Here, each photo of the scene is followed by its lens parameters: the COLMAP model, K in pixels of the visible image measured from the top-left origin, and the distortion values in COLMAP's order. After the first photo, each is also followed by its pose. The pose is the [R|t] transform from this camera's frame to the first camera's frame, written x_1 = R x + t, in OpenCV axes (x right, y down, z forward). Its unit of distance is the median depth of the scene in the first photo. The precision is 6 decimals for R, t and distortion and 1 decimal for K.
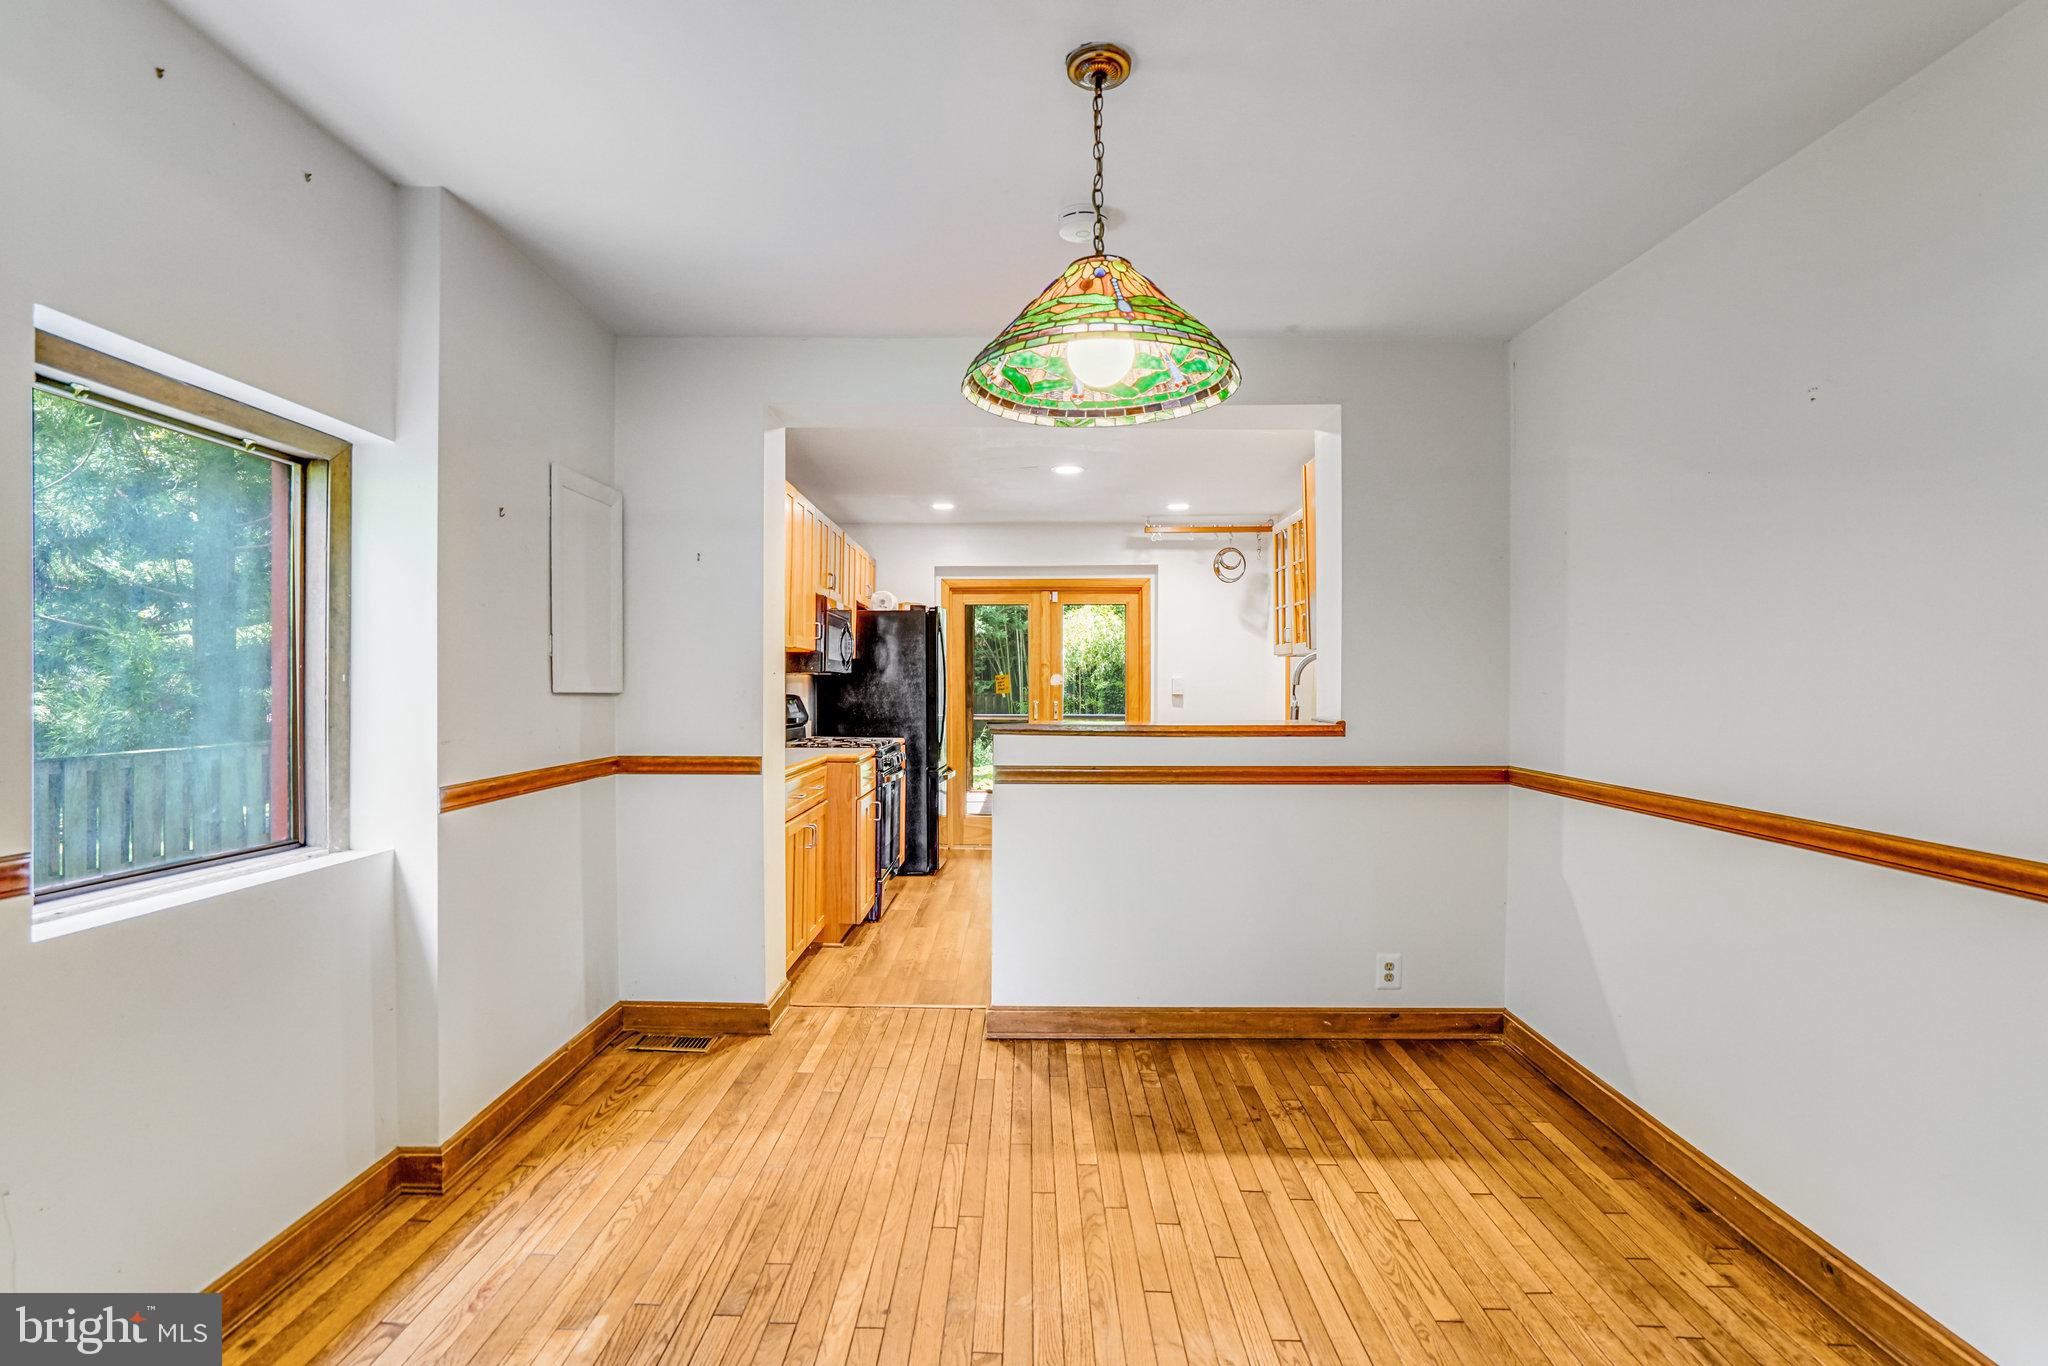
lens RADIAL K [[950.8, 0, 1014.9], [0, 950.8, 683.4], [0, 0, 1]] dist [-0.052311, 0.025633]
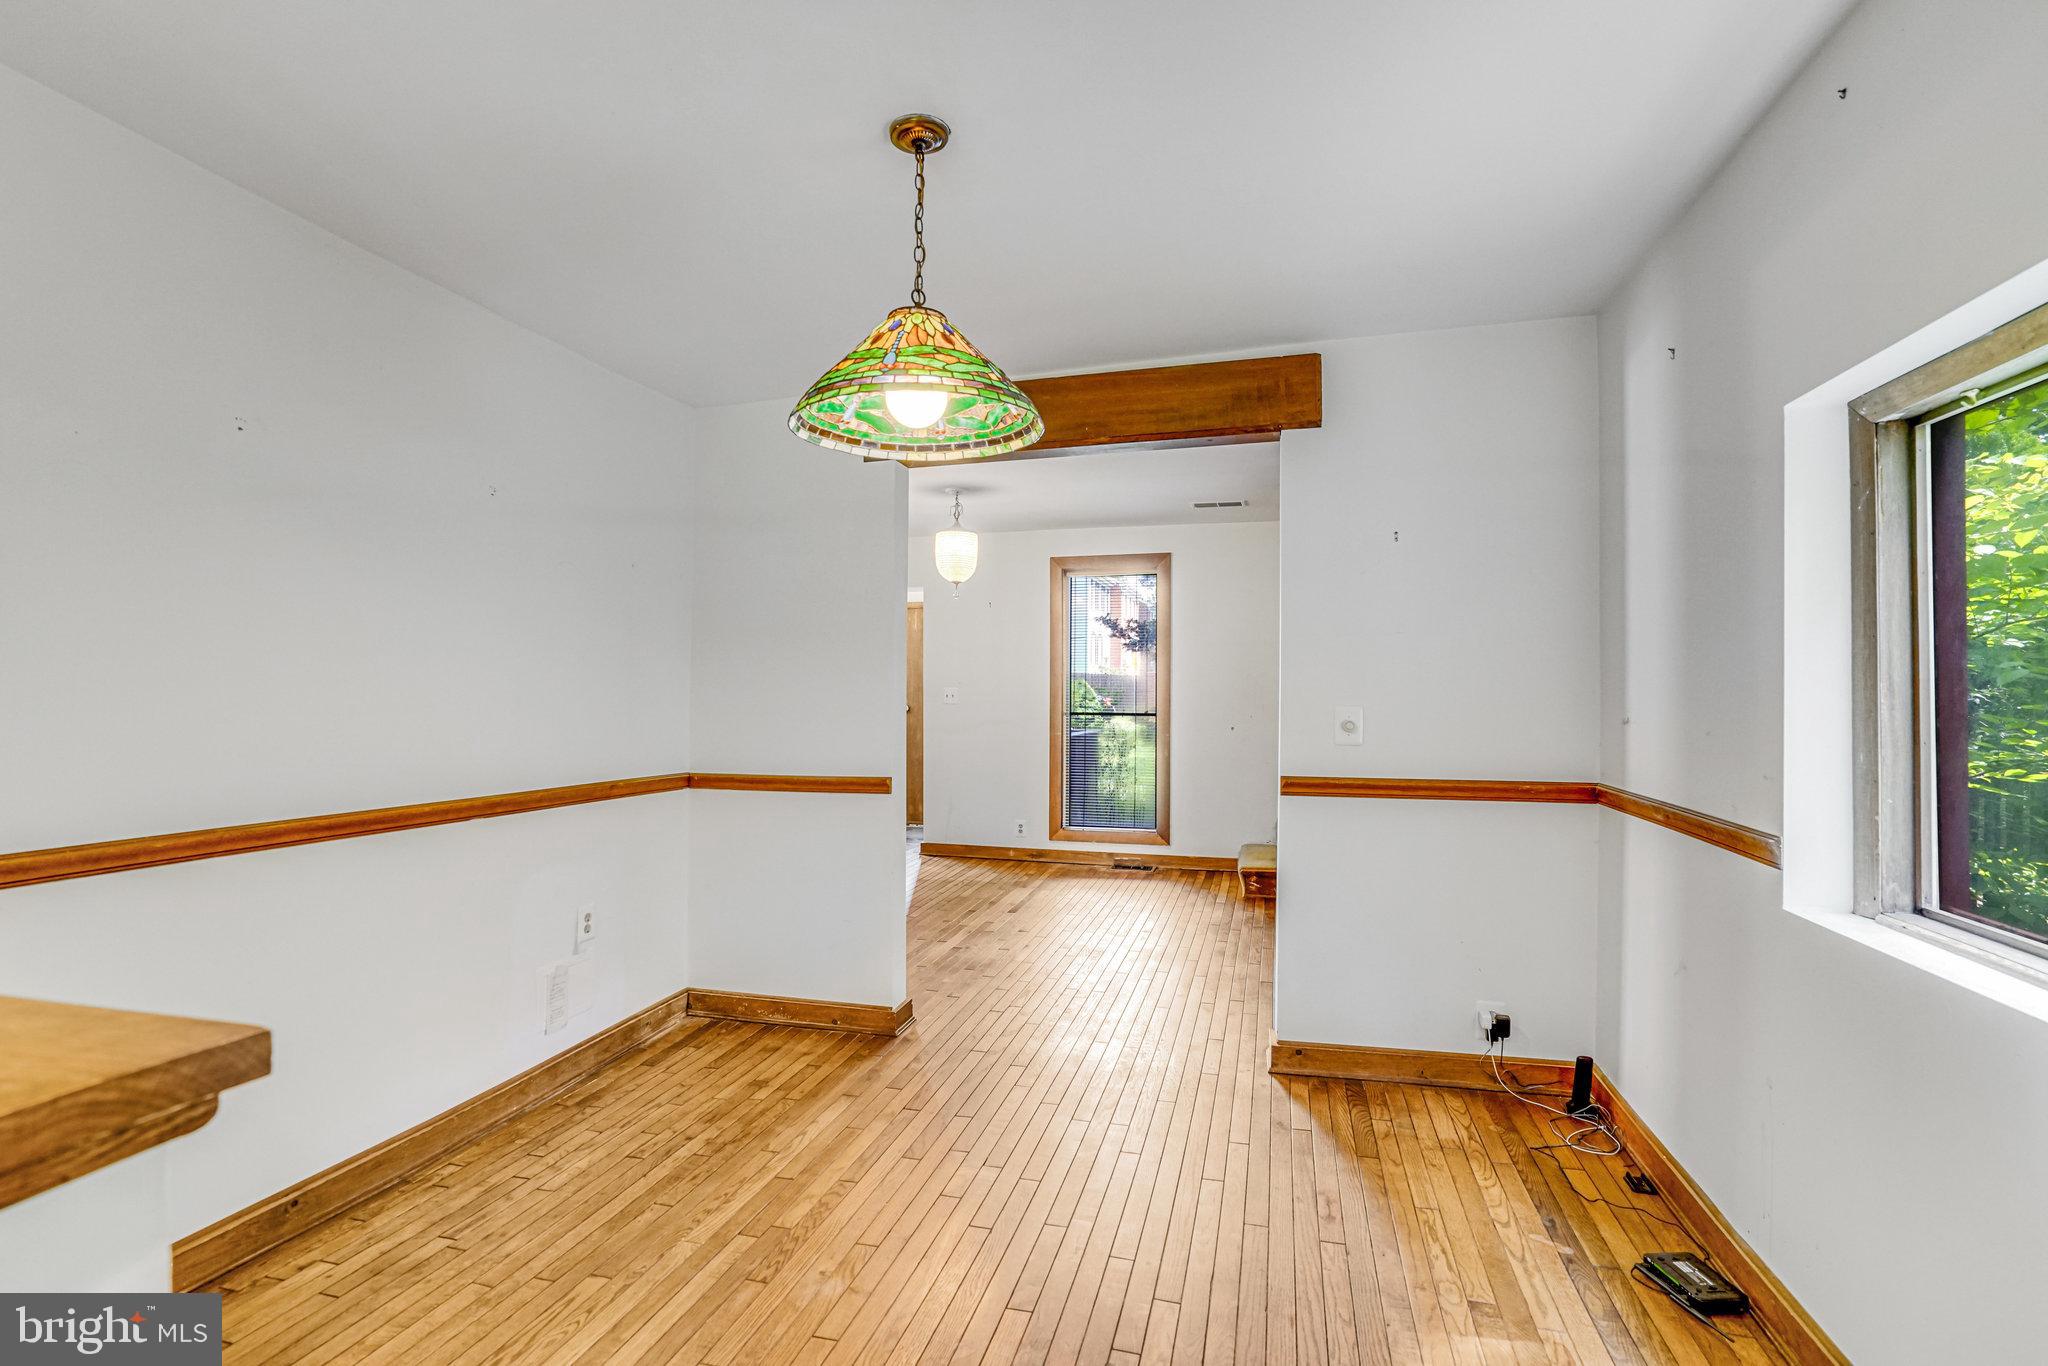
lens RADIAL K [[950.8, 0, 1014.9], [0, 950.8, 683.4], [0, 0, 1]] dist [-0.052311, 0.025633]
pose [[-0.965921, -0.003215, 0.258816, -0.153532], [-0.005486, 0.999953, -0.008053, -0.006409], [-0.258778, -0.009198, -0.965893, 1.026213]]
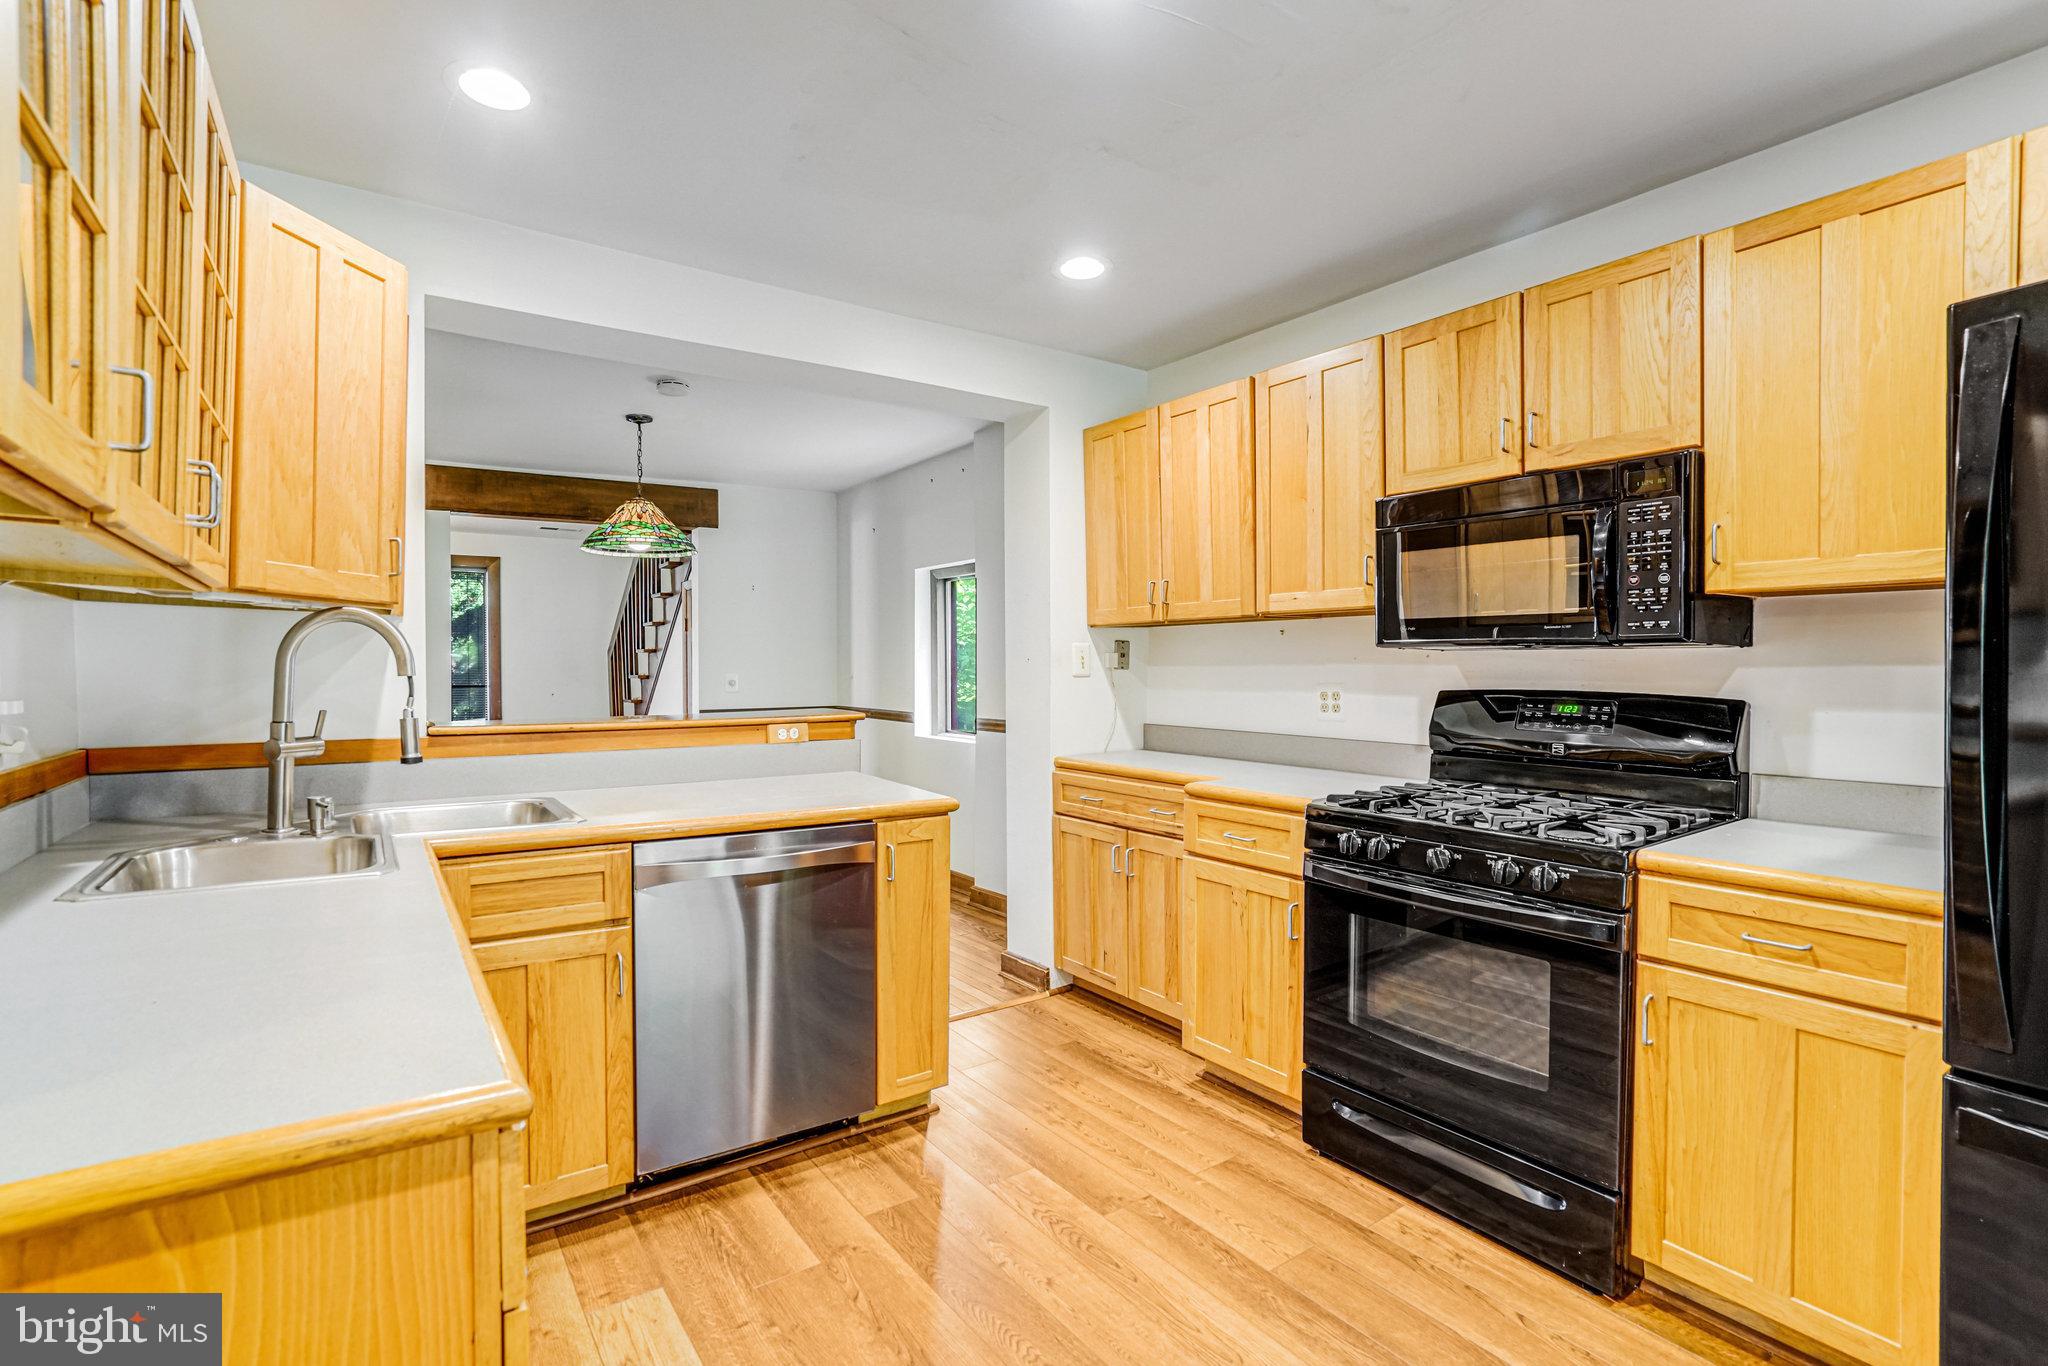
lens RADIAL K [[961.2, 0, 999.0], [0, 961.2, 682.1], [0, 0, 1]] dist [0.000738, 0.000060]
pose [[-0.829855, 0.006660, -0.557940, 0.352051], [-0.000469, 0.999920, 0.012633, 0.000842], [0.557979, 0.010745, -0.829785, 1.838579]]
